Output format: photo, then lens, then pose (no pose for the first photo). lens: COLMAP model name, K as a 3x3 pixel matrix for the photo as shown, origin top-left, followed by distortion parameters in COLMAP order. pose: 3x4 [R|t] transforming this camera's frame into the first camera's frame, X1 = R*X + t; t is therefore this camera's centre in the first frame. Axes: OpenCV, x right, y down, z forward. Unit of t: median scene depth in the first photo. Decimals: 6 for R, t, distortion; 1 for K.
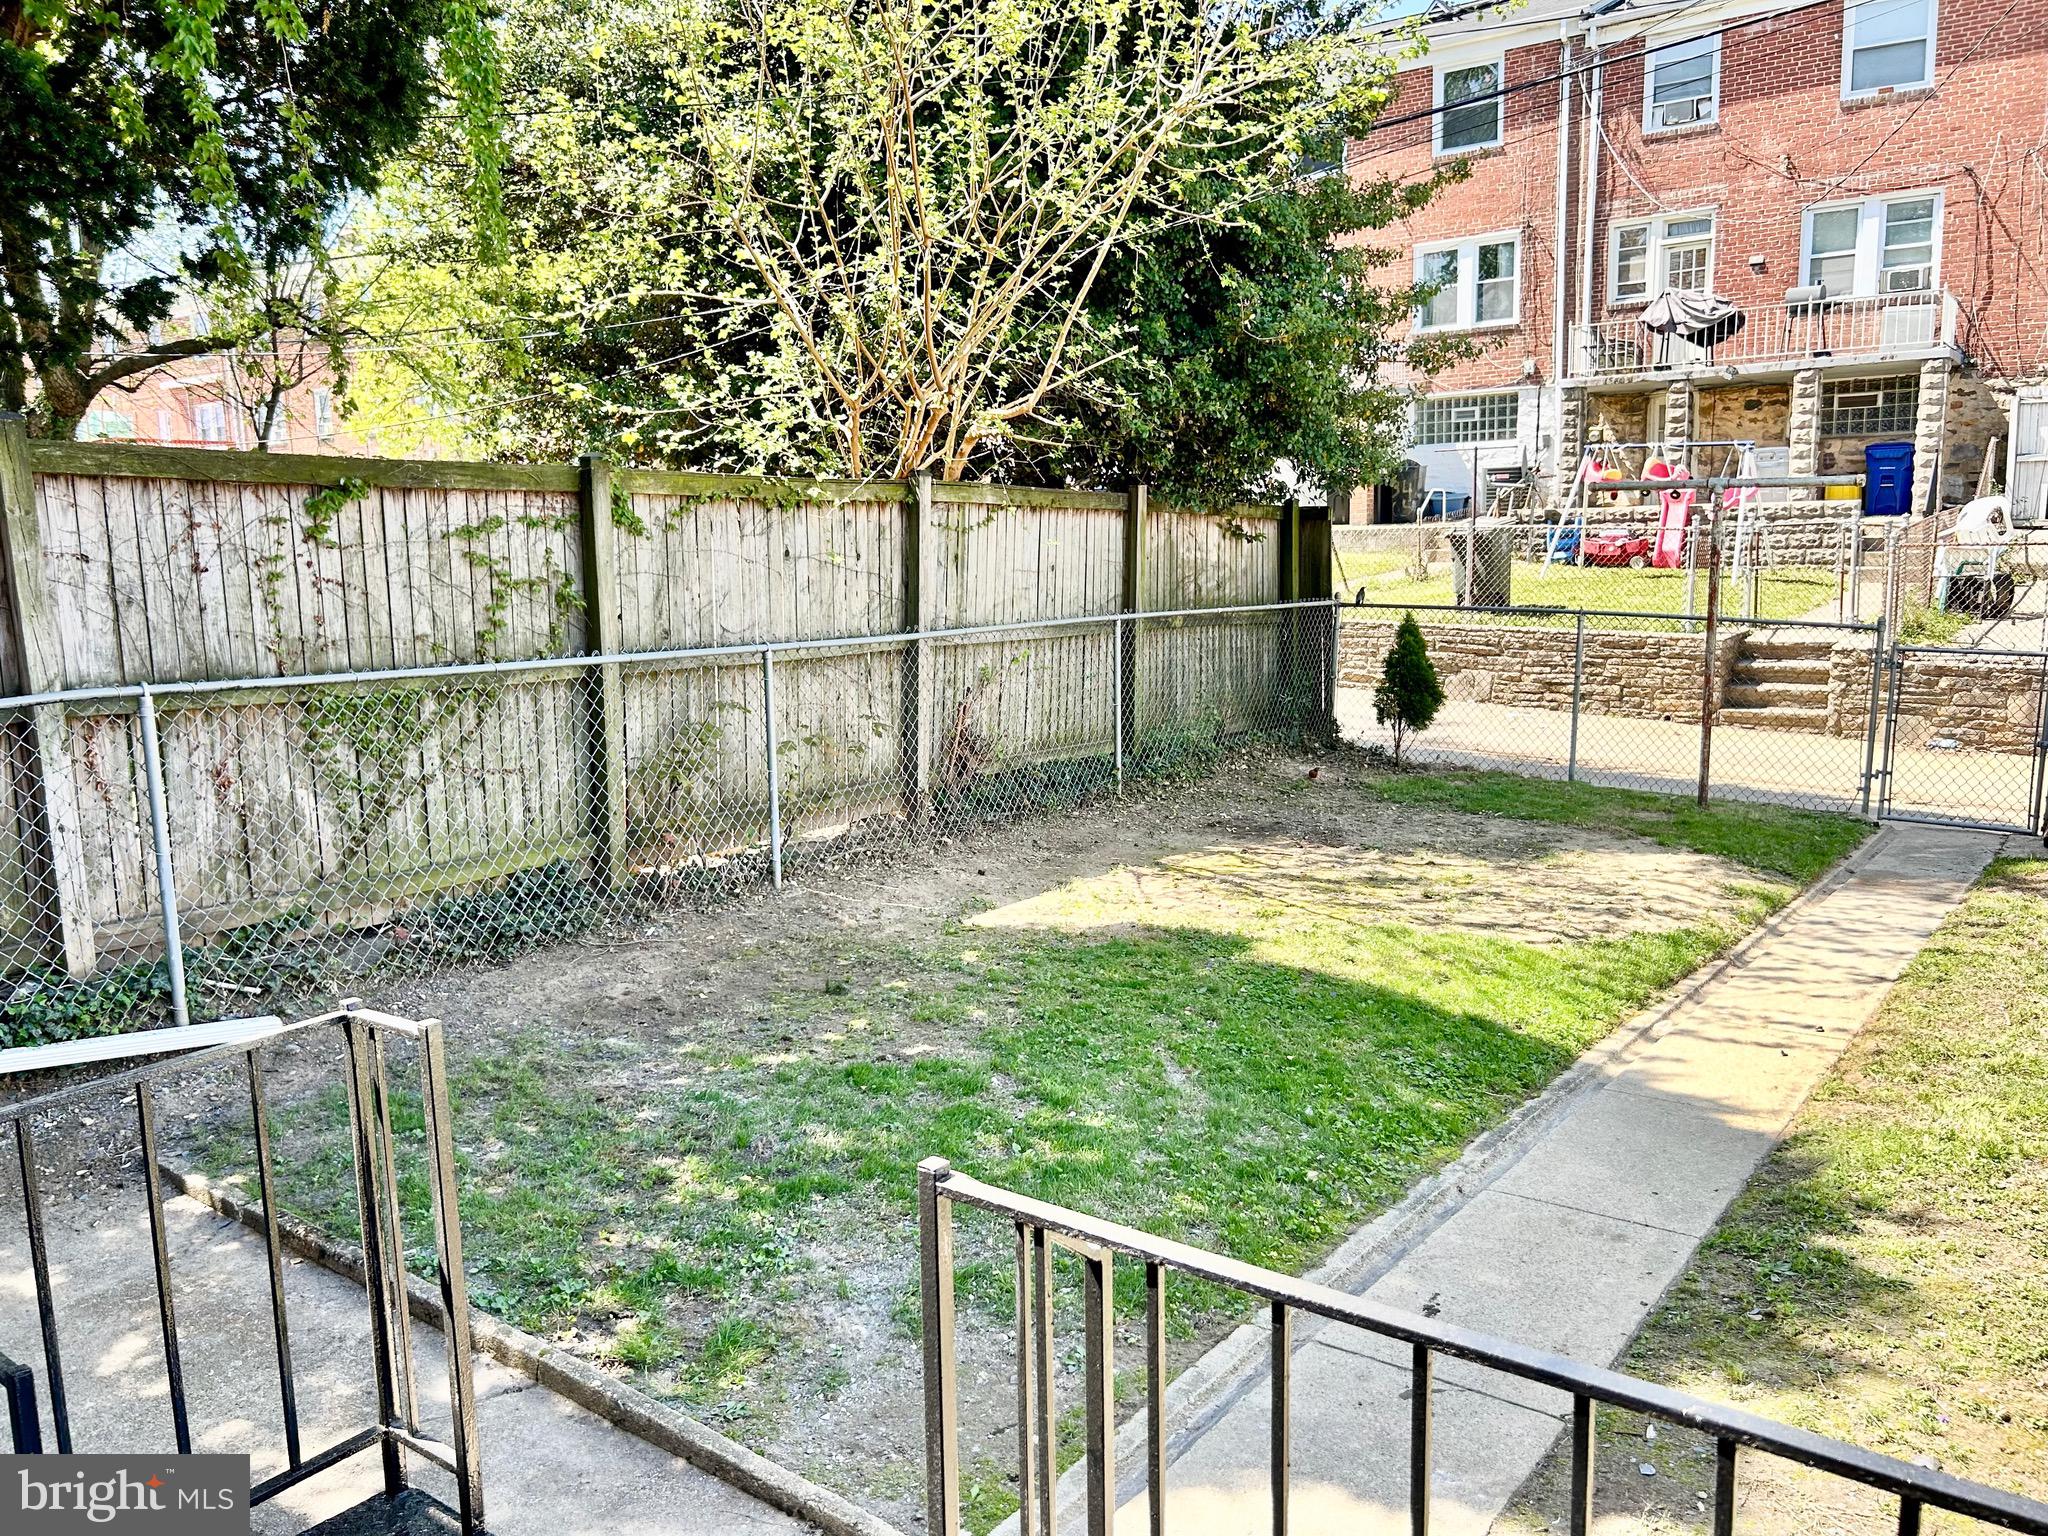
lens RADIAL K [[1546.6, 0, 1027.6], [0, 1546.6, 775.2], [0, 0, 1]] dist [0.059644, -0.070675]
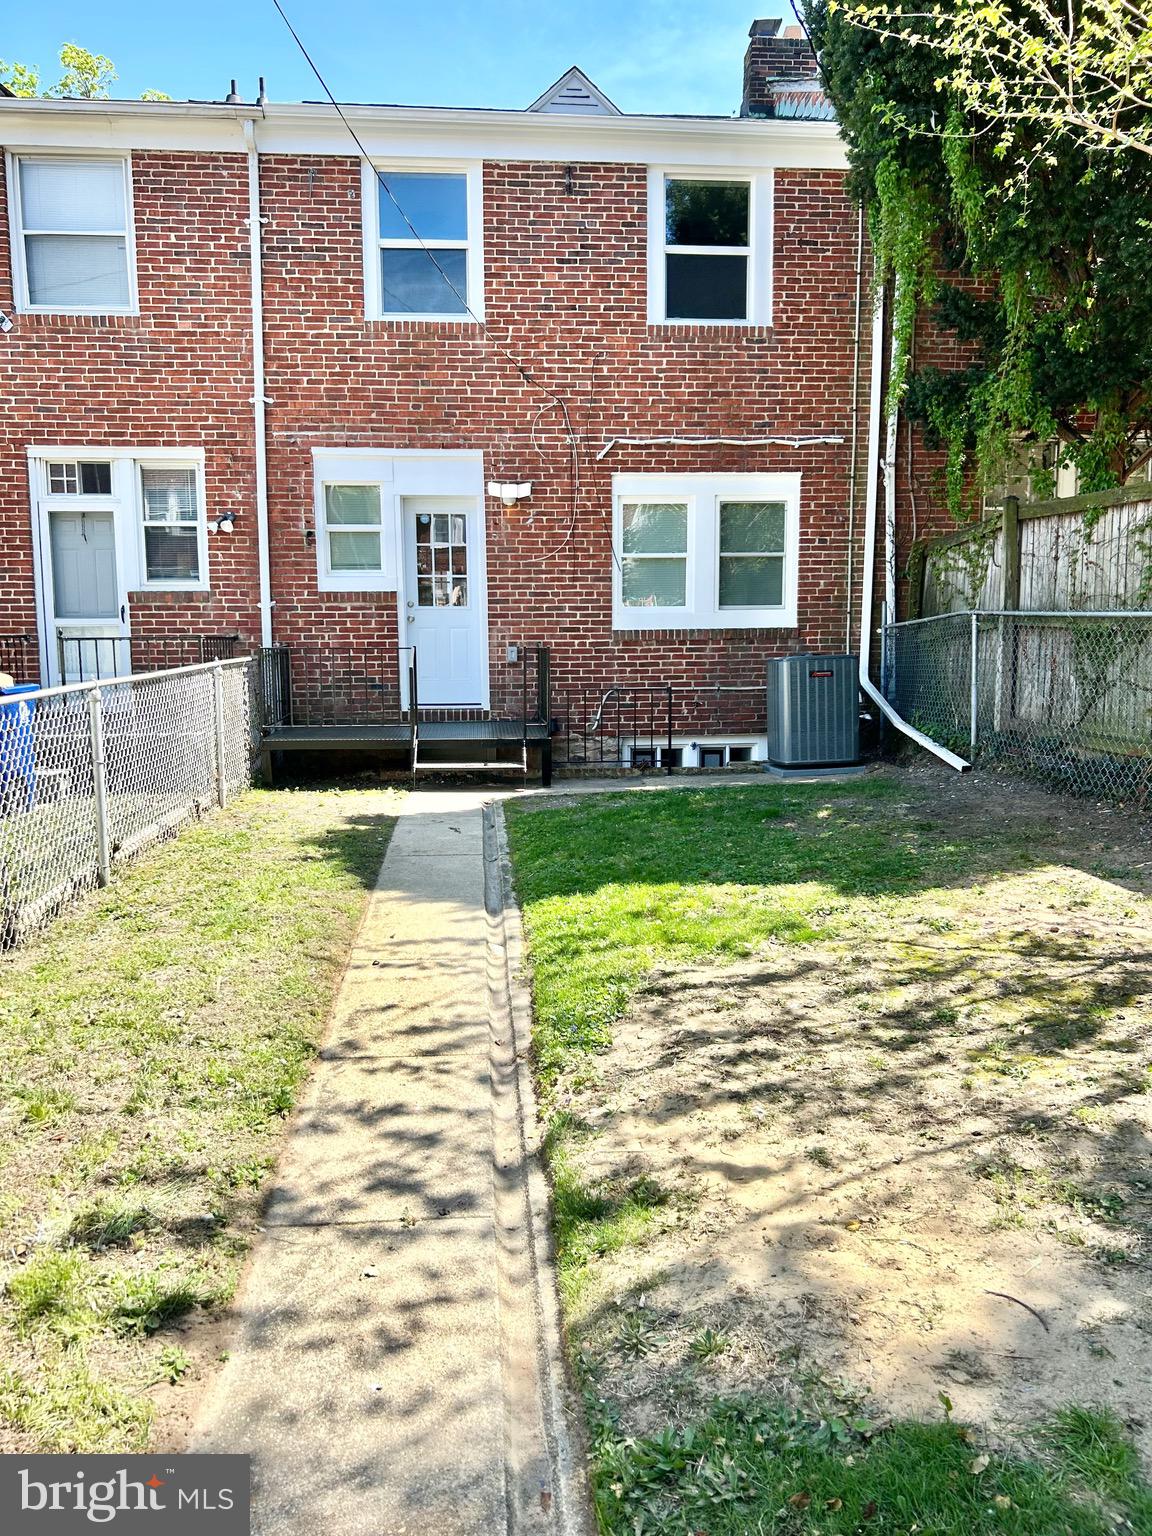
lens RADIAL K [[1160.0, 0, 575.7], [0, 1160.0, 763.6], [0, 0, 1]] dist [0.059644, -0.070675]
pose [[-0.740623, 0.108242, -0.663145, 0.898005], [-0.072302, 0.968370, 0.238812, -0.177159], [0.668019, 0.224817, -0.709372, 1.585346]]
